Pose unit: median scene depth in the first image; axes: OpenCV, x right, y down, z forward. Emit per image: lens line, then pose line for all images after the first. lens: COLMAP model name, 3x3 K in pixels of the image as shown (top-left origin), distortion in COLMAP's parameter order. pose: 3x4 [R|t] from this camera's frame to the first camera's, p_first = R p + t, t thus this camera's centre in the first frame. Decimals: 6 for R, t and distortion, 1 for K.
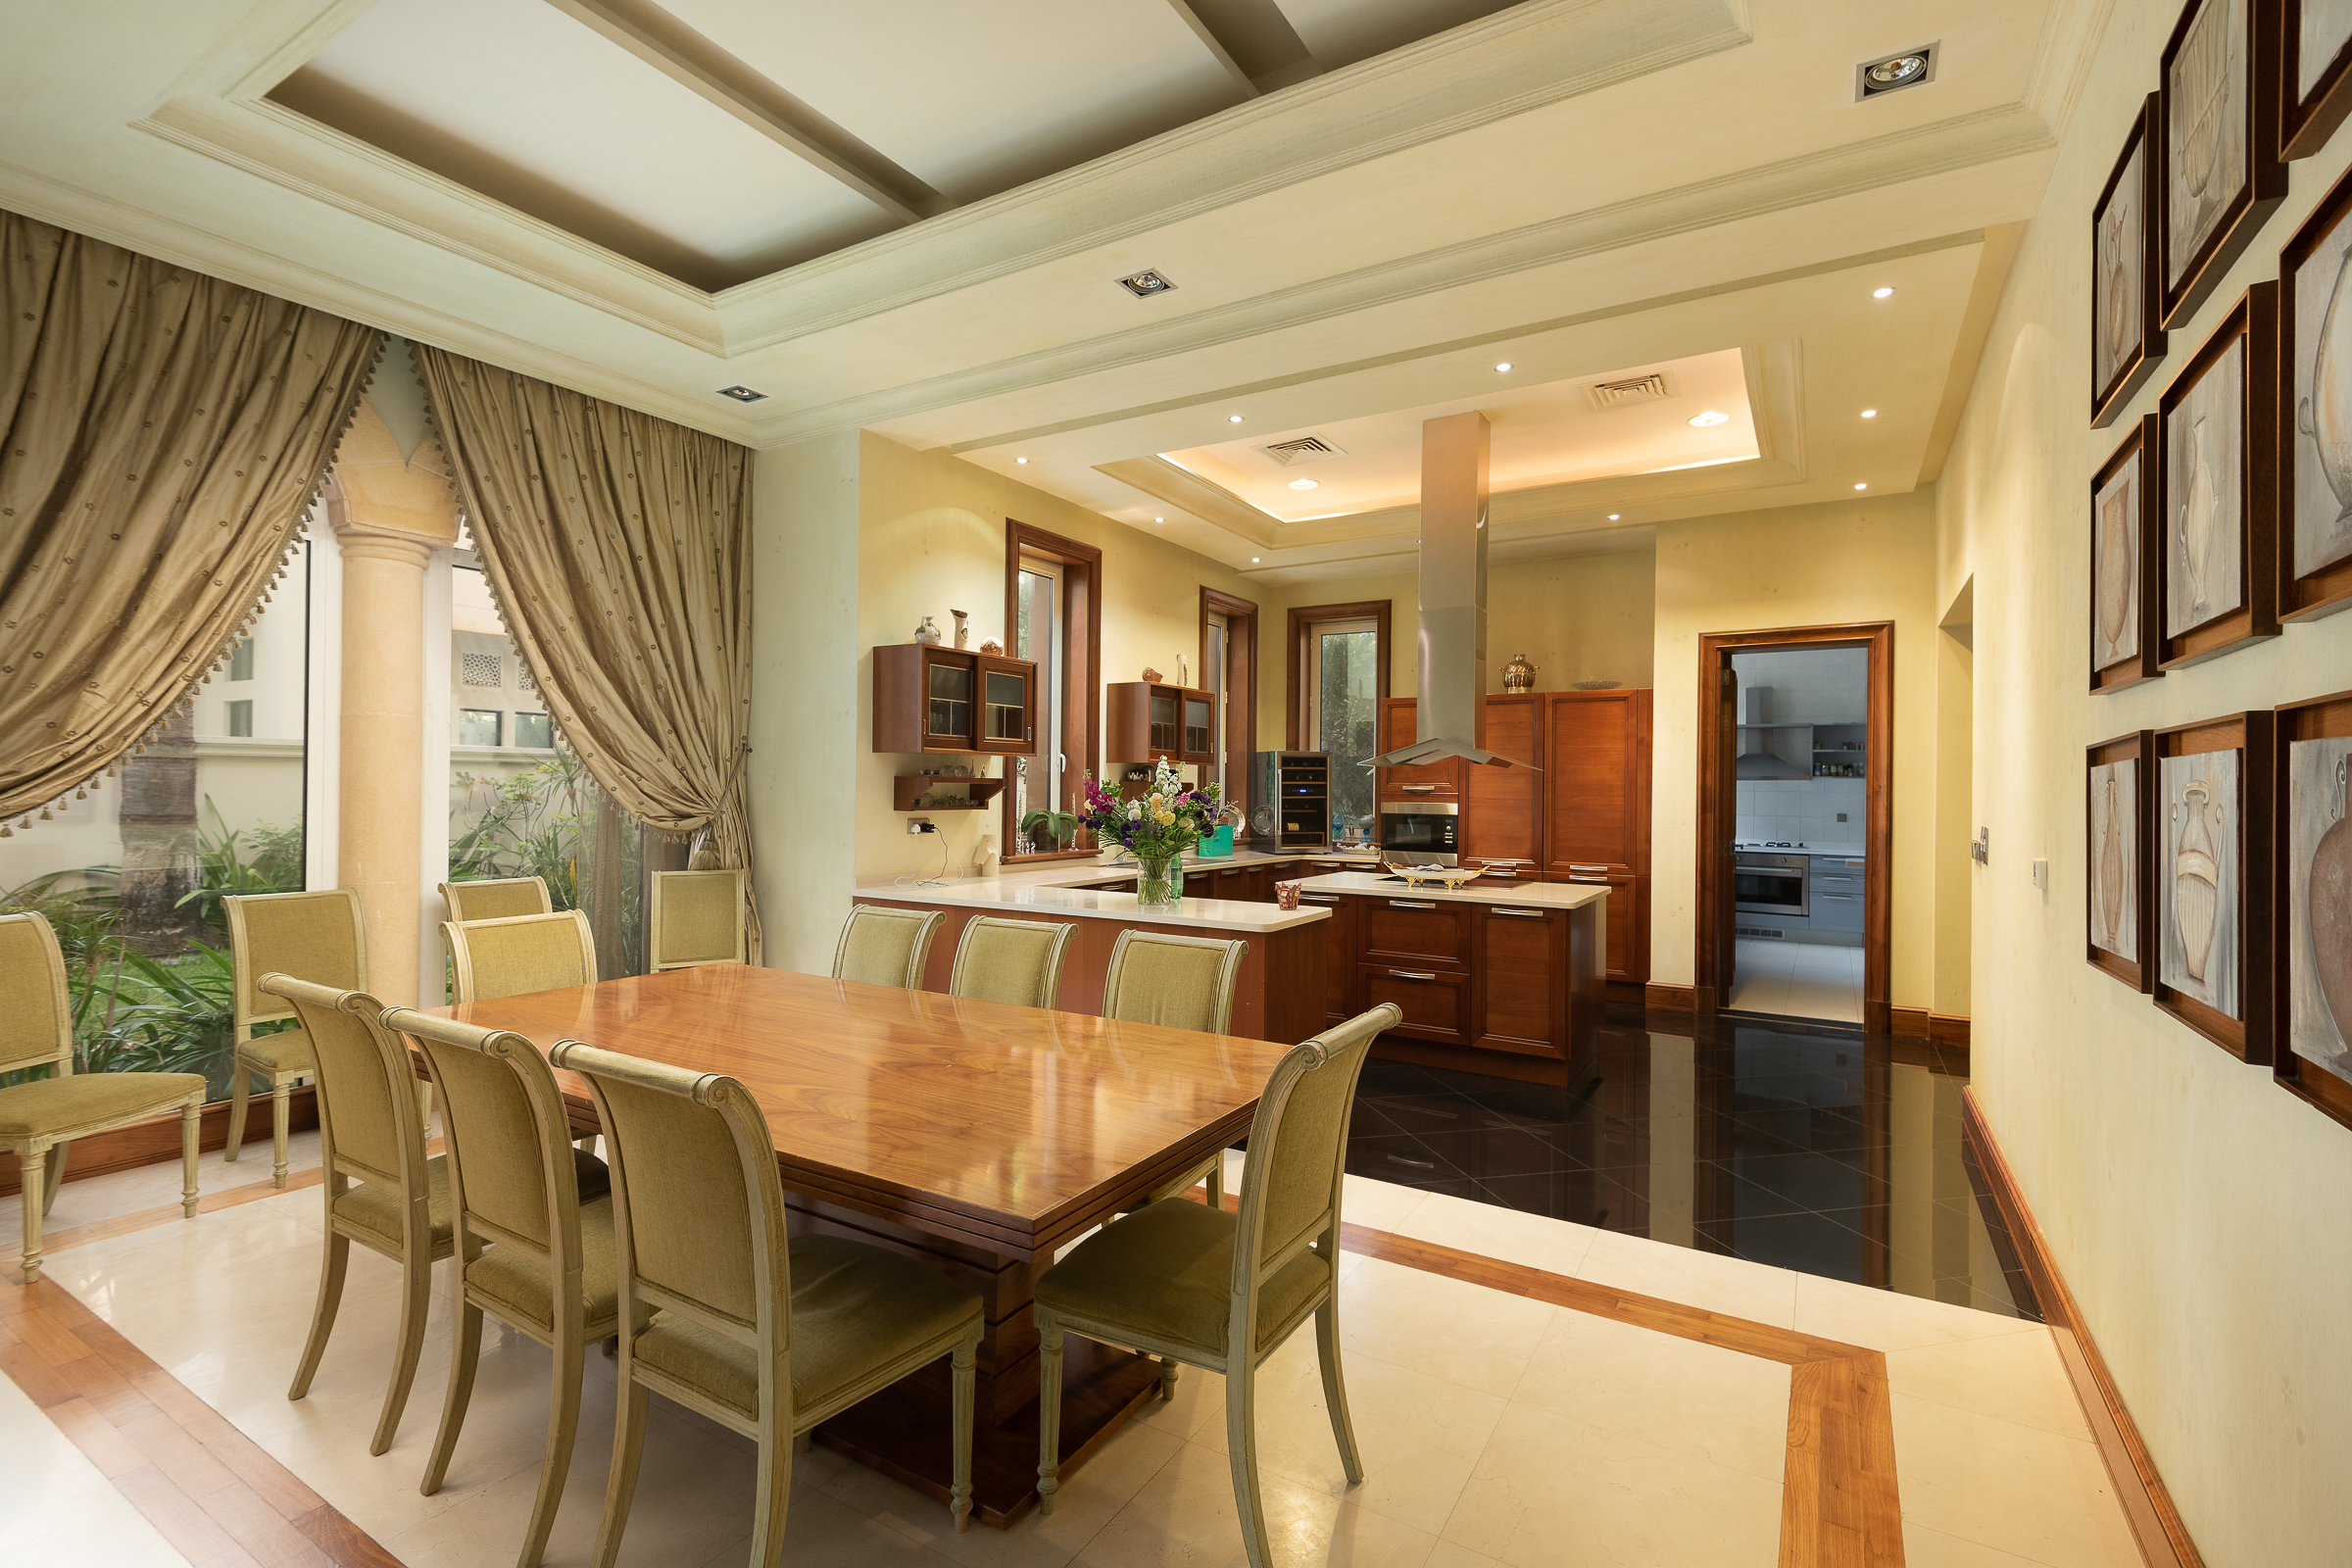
lens RADIAL K [[1073.1, 0, 1174.6], [0, 1073.1, 786.2], [0, 0, 1]] dist [0.004982, 0.000157]
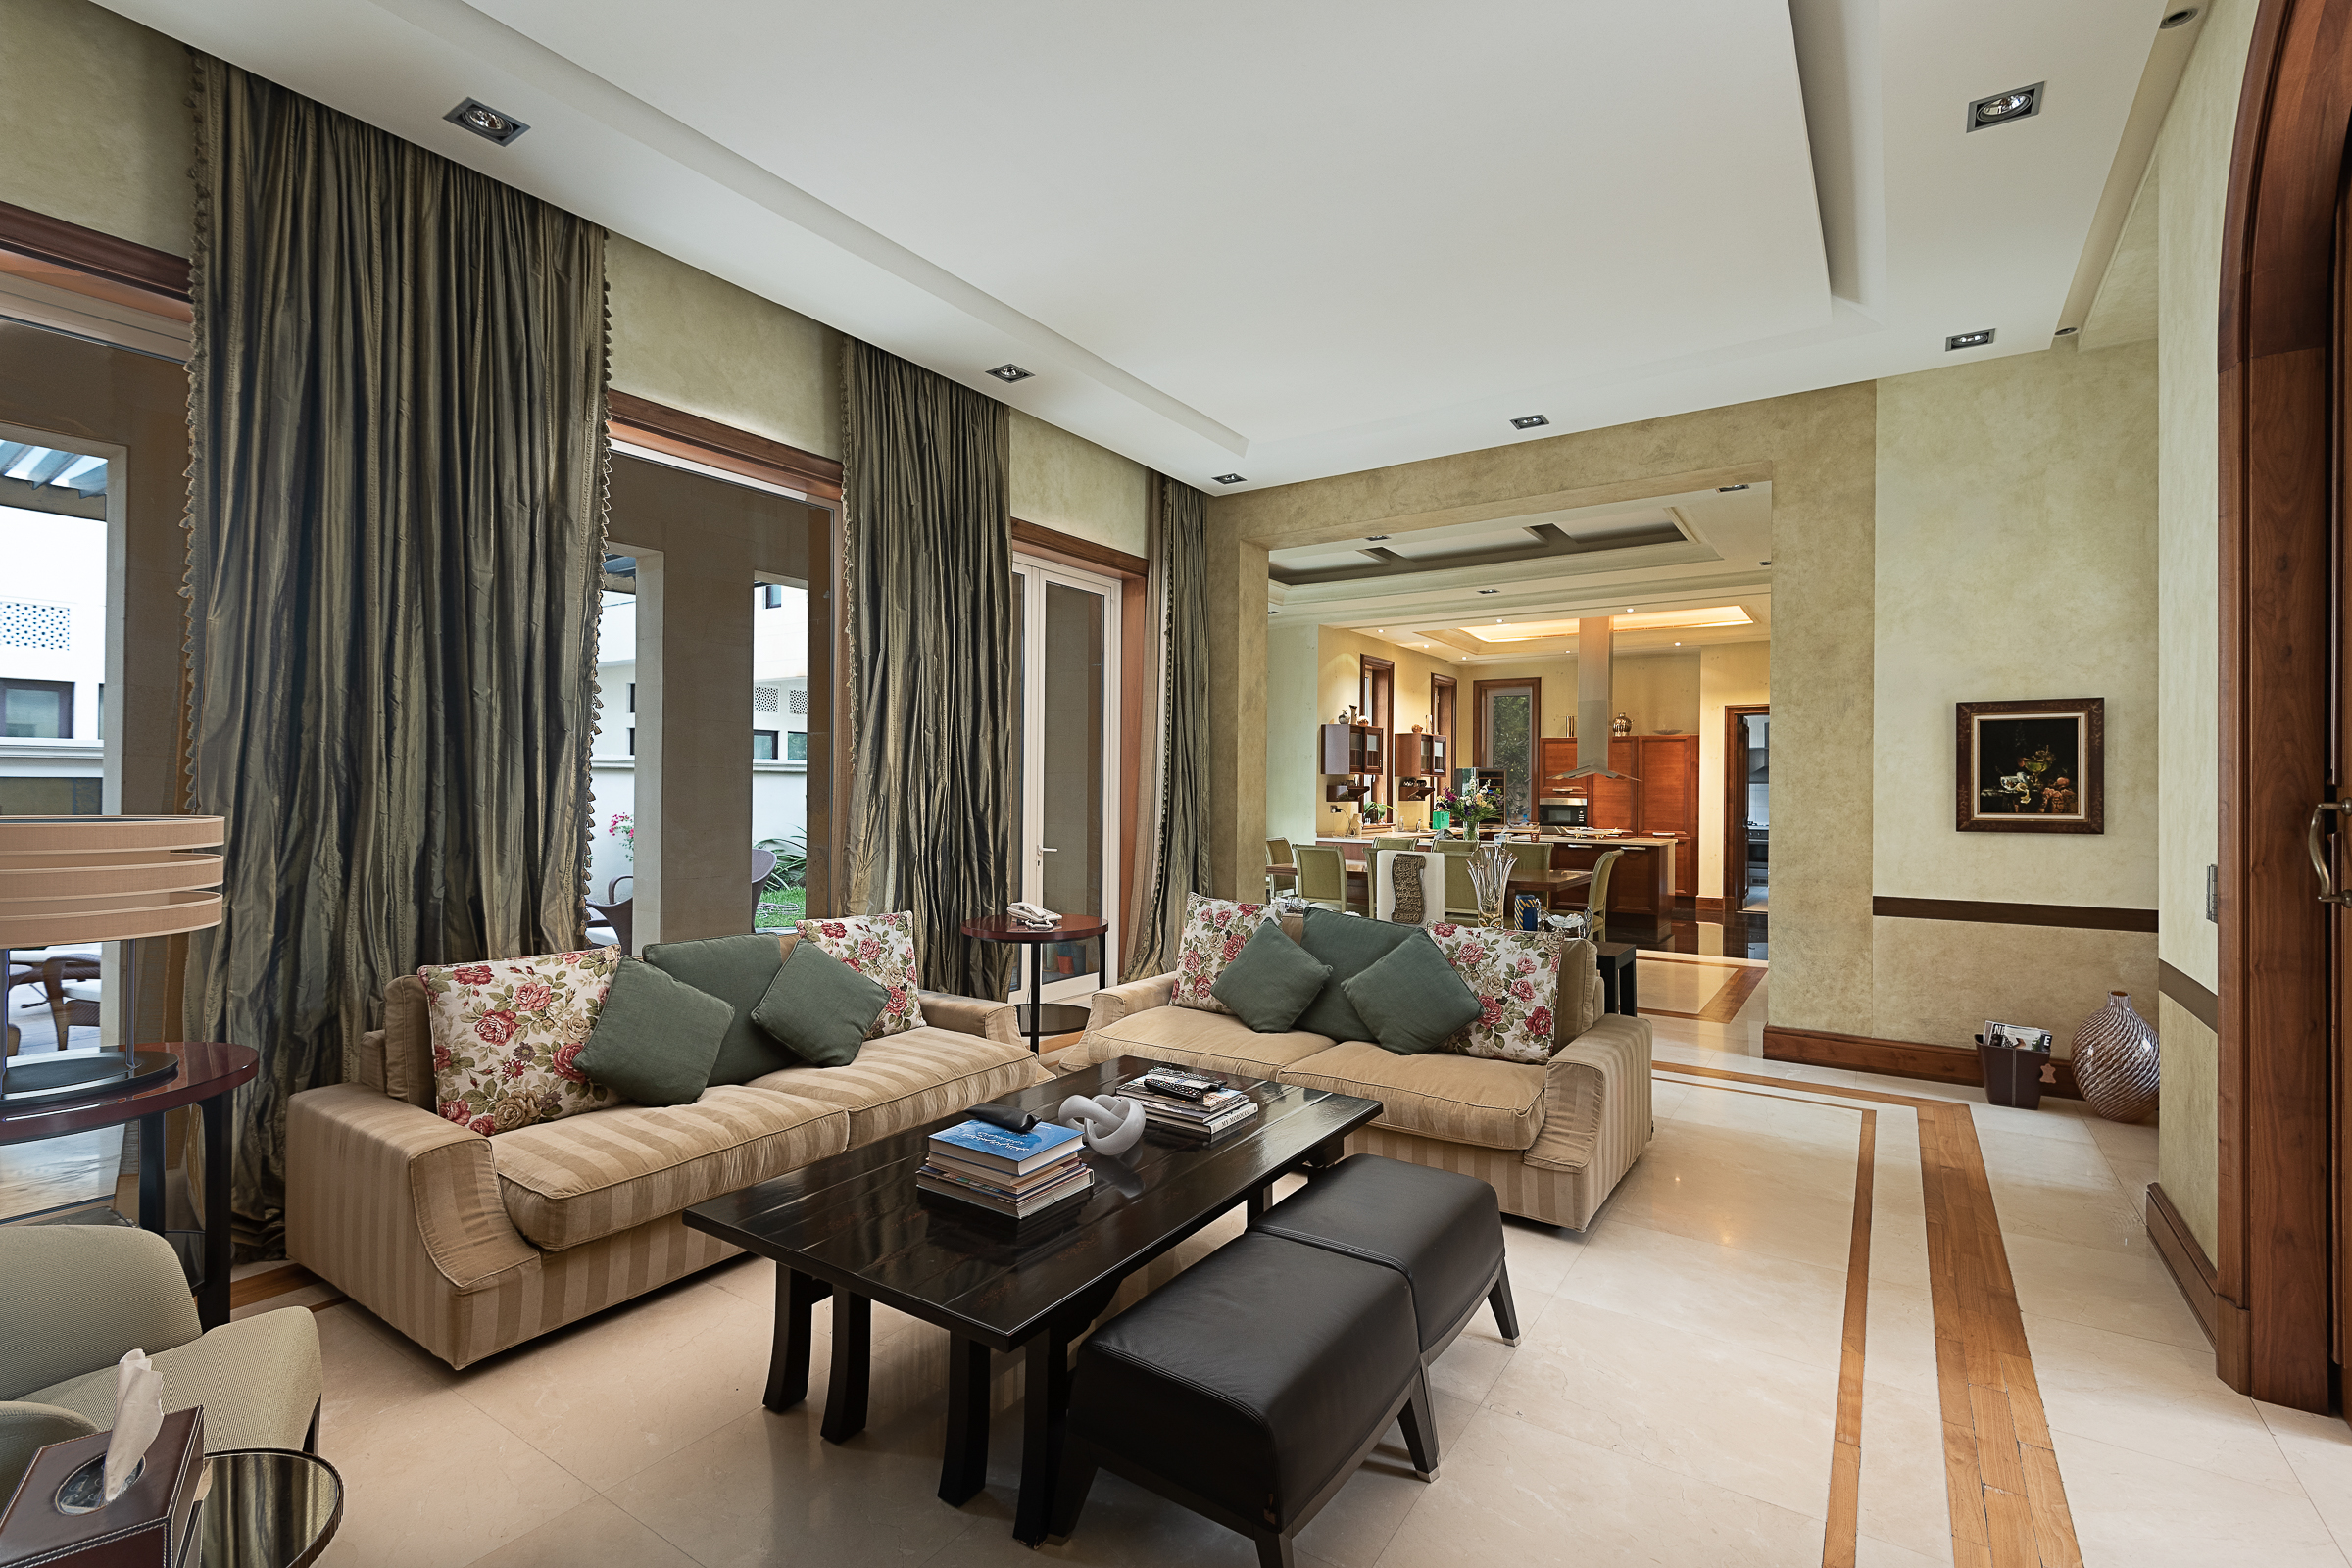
lens RADIAL K [[1073.1, 0, 1174.0], [0, 1073.1, 782.0], [0, 0, 1]] dist [0.004982, 0.000157]
pose [[0.998867, -0.004409, -0.047389, -0.355748], [0.004194, 0.999980, -0.004637, -0.006057], [0.047409, 0.004433, 0.998866, -0.854323]]
